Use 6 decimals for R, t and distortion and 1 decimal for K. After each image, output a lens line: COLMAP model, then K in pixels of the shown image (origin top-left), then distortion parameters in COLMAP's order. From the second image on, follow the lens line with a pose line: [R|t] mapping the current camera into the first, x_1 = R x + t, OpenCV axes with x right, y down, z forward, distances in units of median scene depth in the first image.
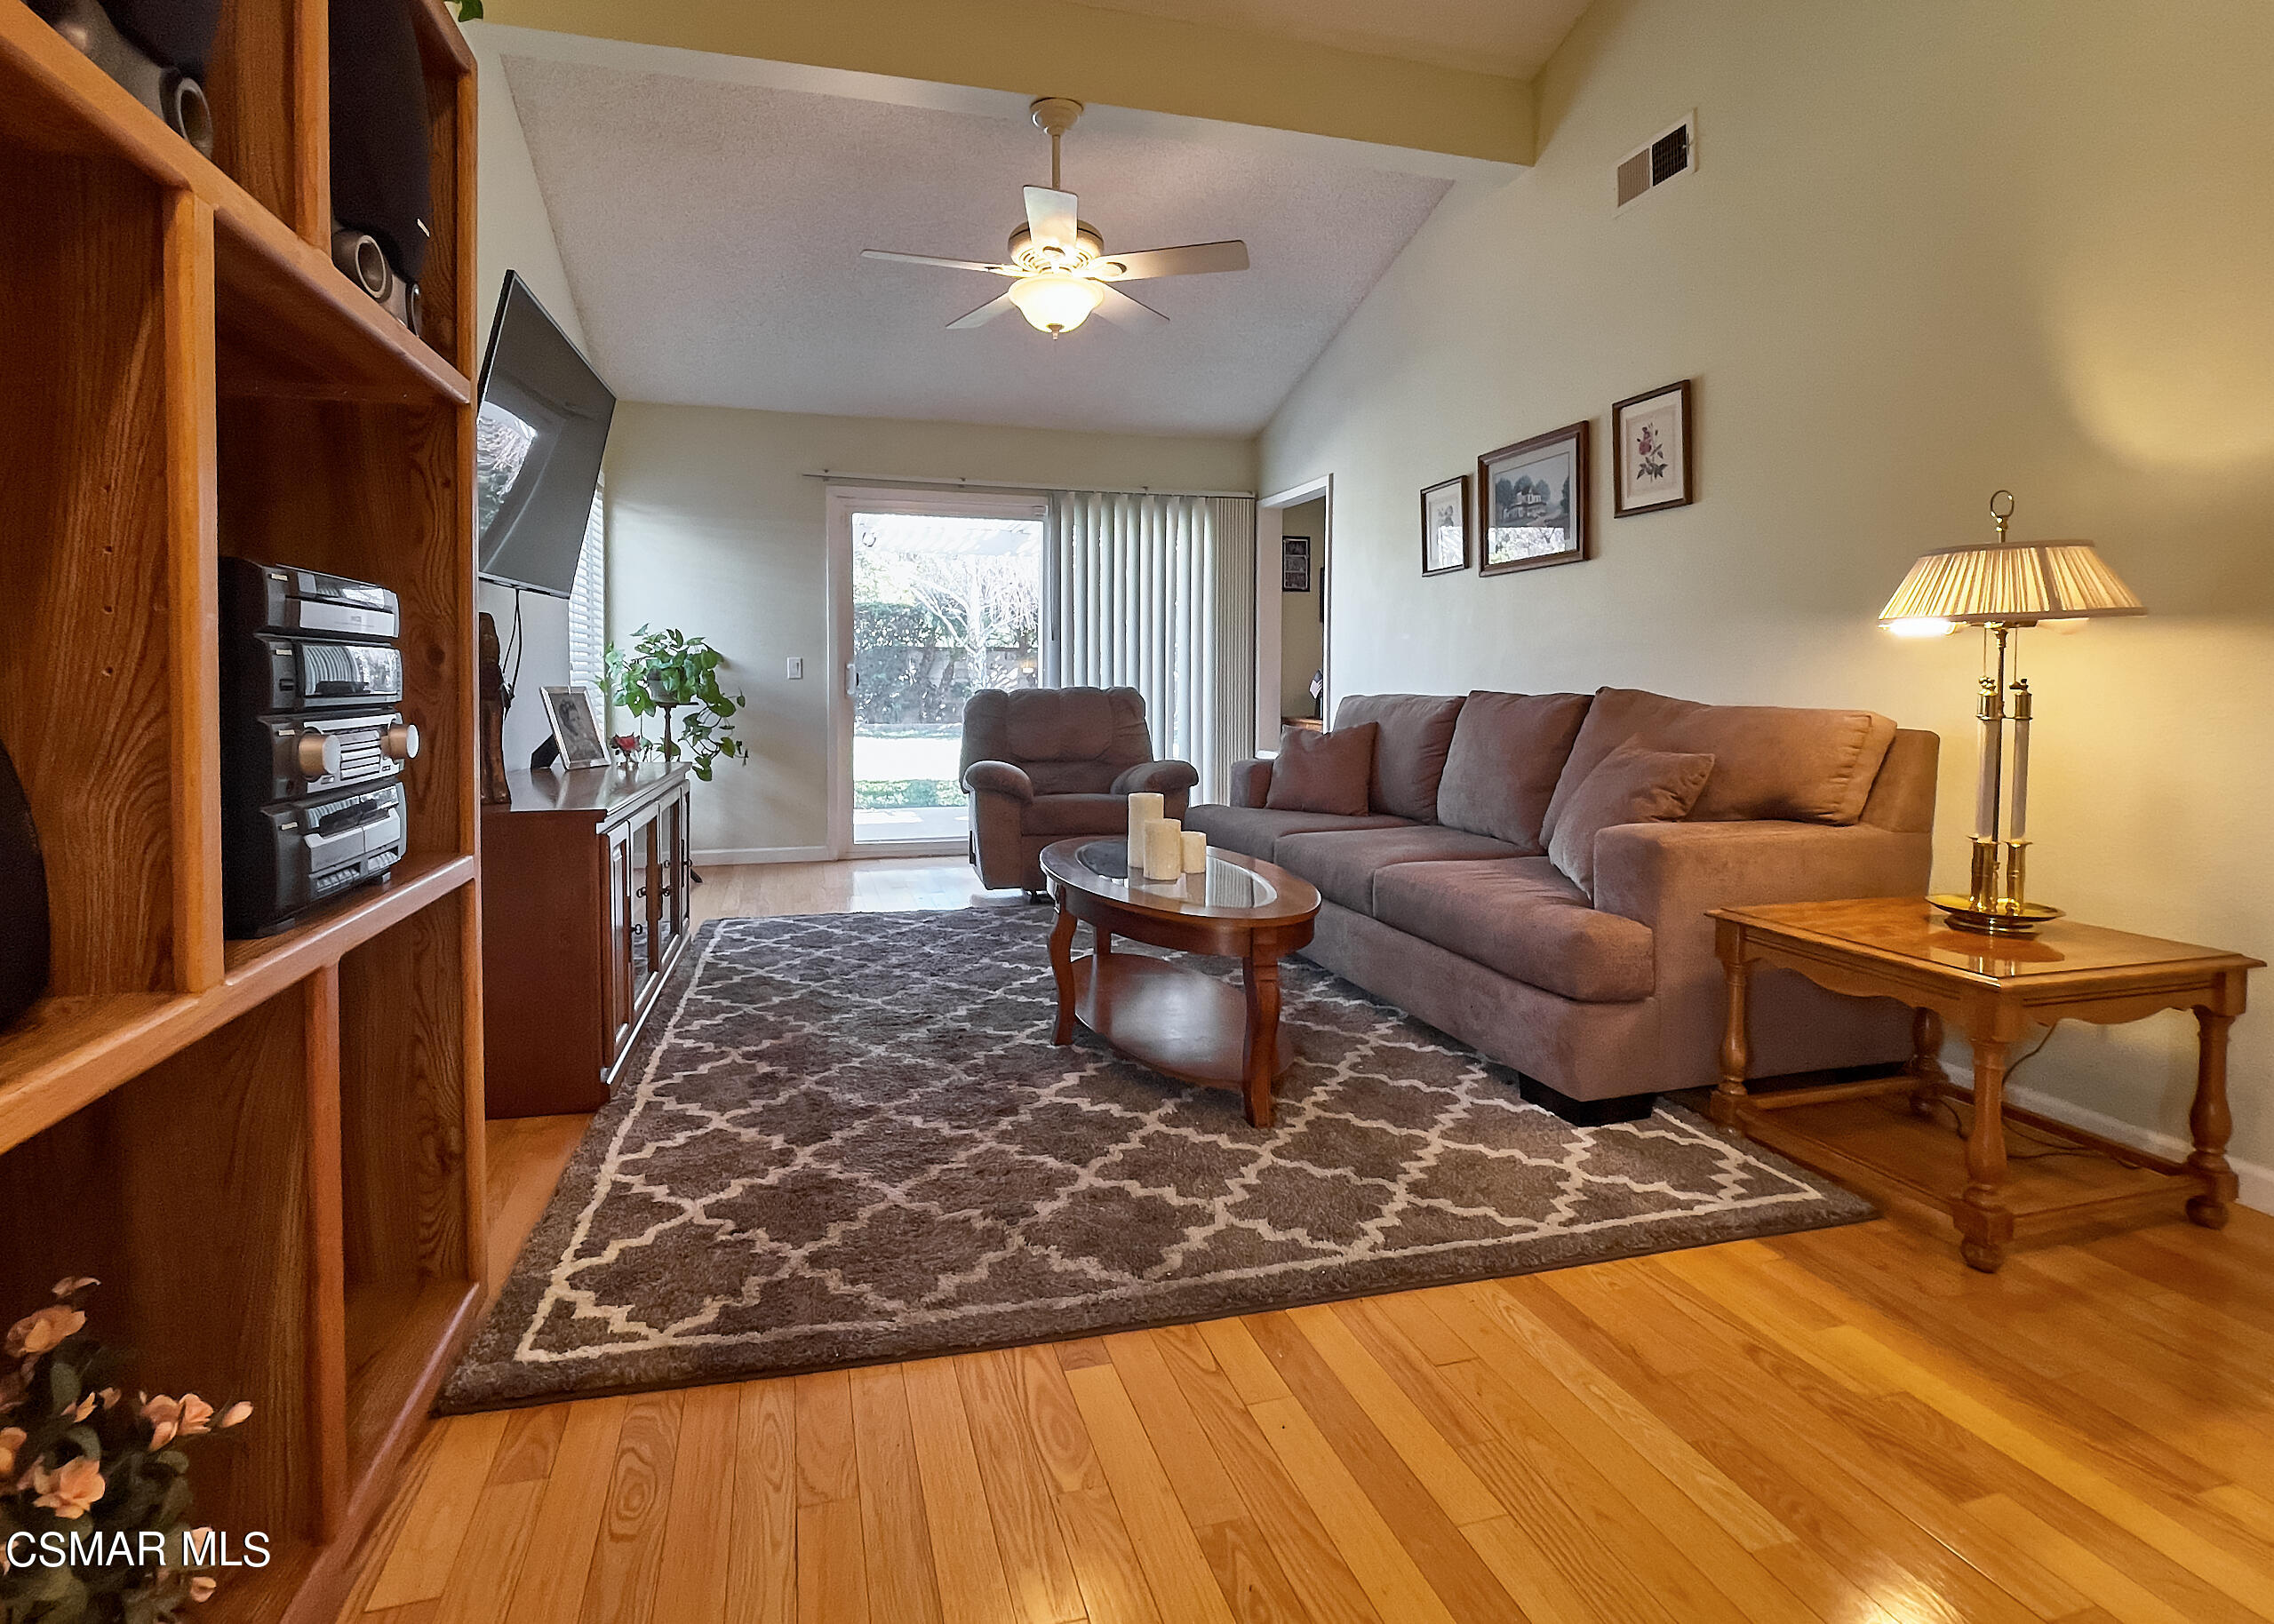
lens RADIAL K [[1048.6, 0, 1060.3], [0, 1048.6, 697.9], [0, 0, 1]] dist [-0.017051, 0.002487]
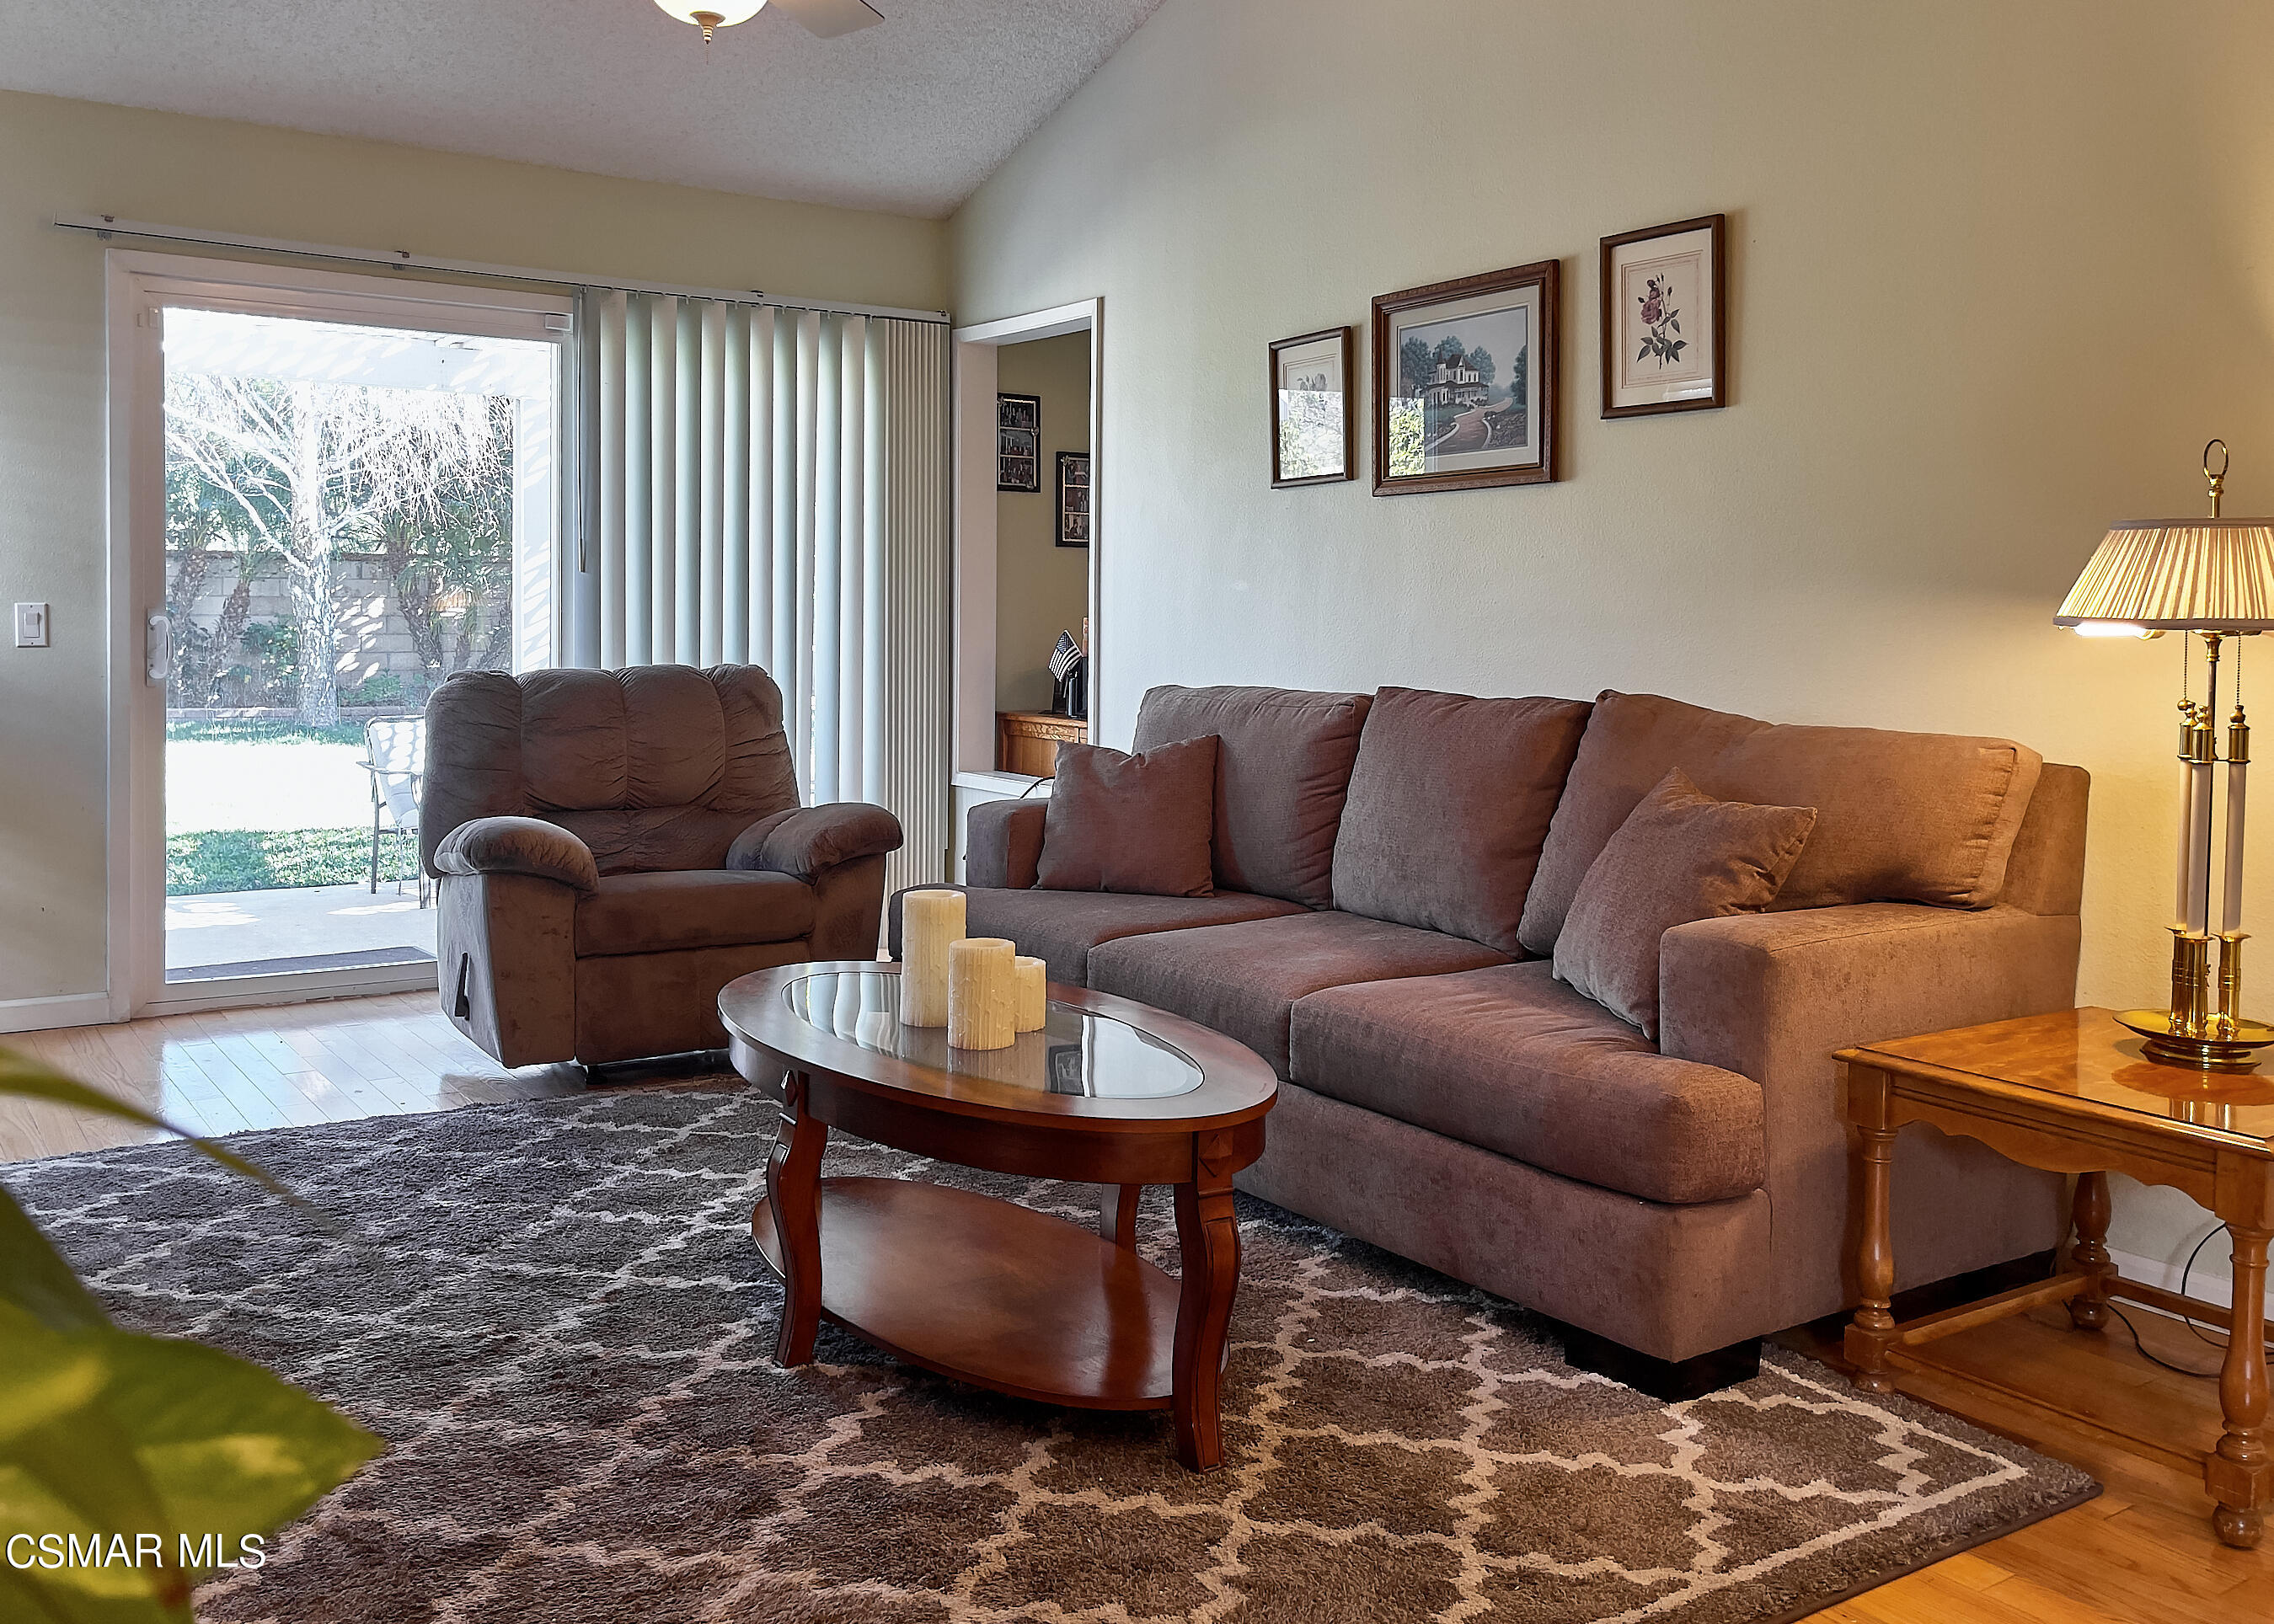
lens RADIAL K [[1909.4, 0, 1098.5], [0, 1909.4, 657.5], [0, 0, 1]] dist [0.005851, 0.055157]
pose [[0.942641, 0.000468, 0.333808, -0.231890], [-0.002660, 0.999978, 0.006111, -0.053108], [-0.333797, -0.006648, 0.942621, 0.011526]]
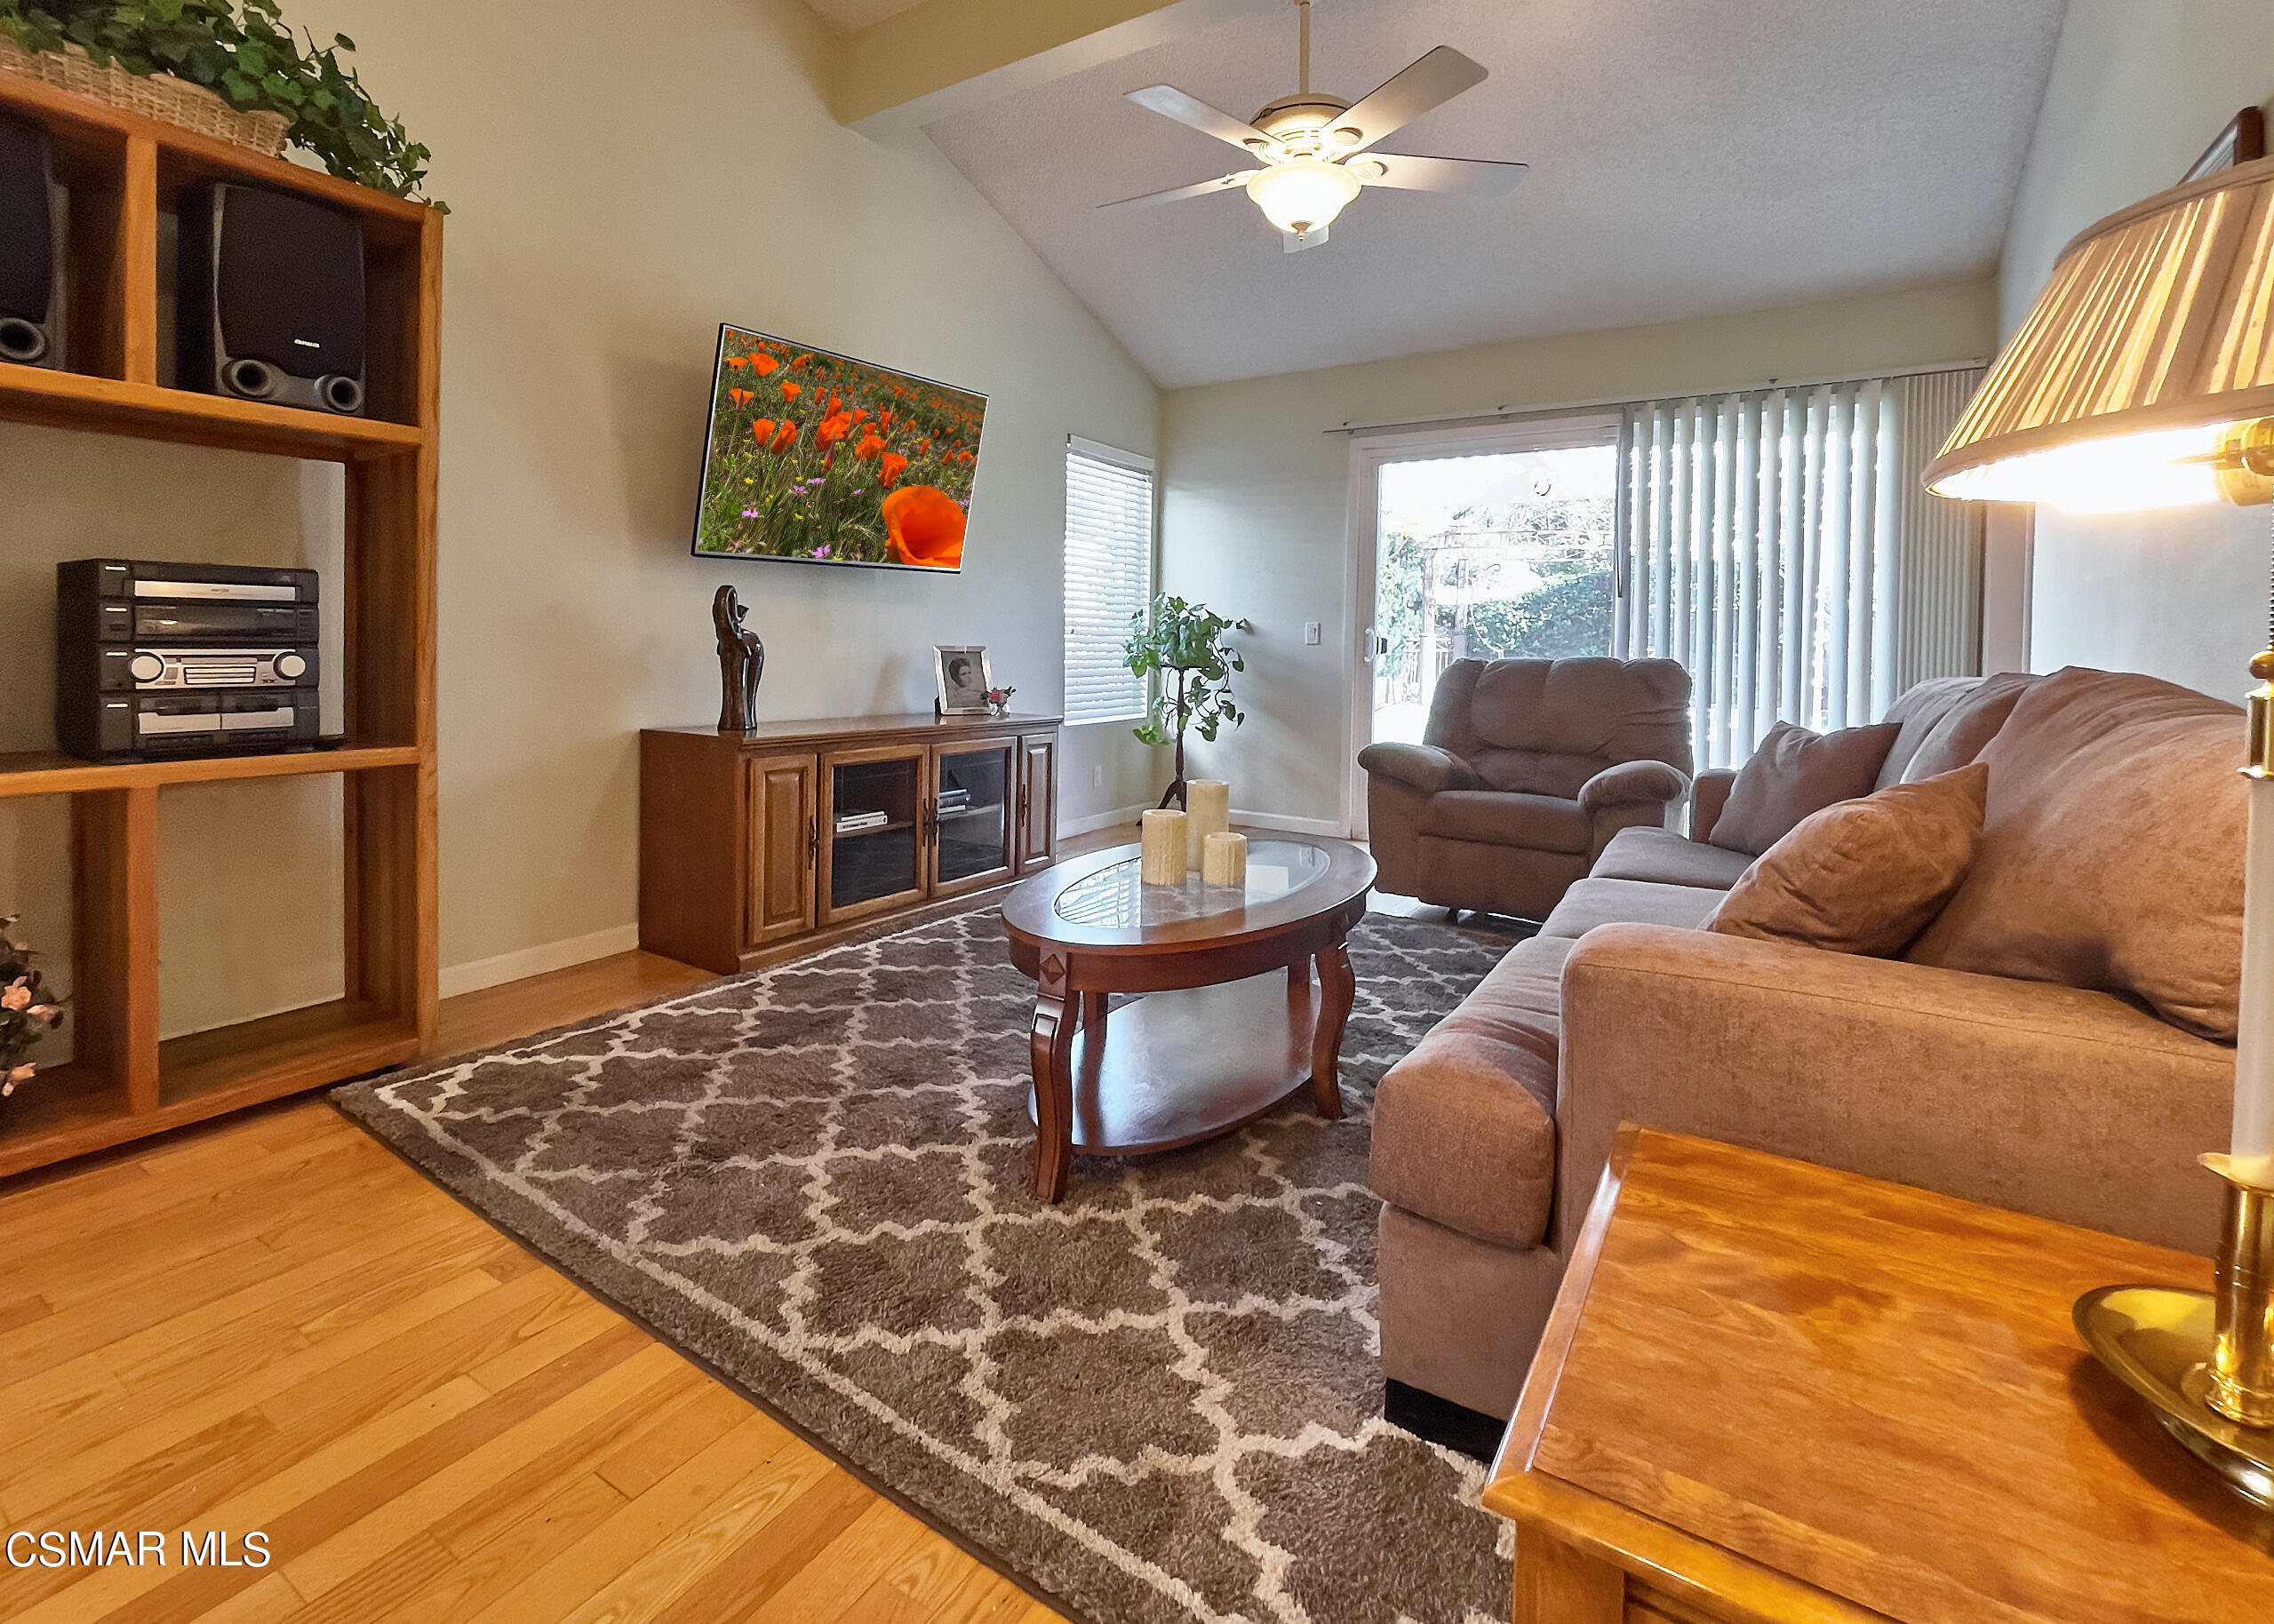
lens RADIAL K [[1048.6, 0, 1066.1], [0, 1048.6, 660.1], [0, 0, 1]] dist [-0.017051, 0.002487]
pose [[0.671077, 0.021684, -0.741070, 0.816295], [-0.027510, 0.999612, 0.004338, -0.004462], [0.740877, 0.017475, 0.671414, 0.490144]]
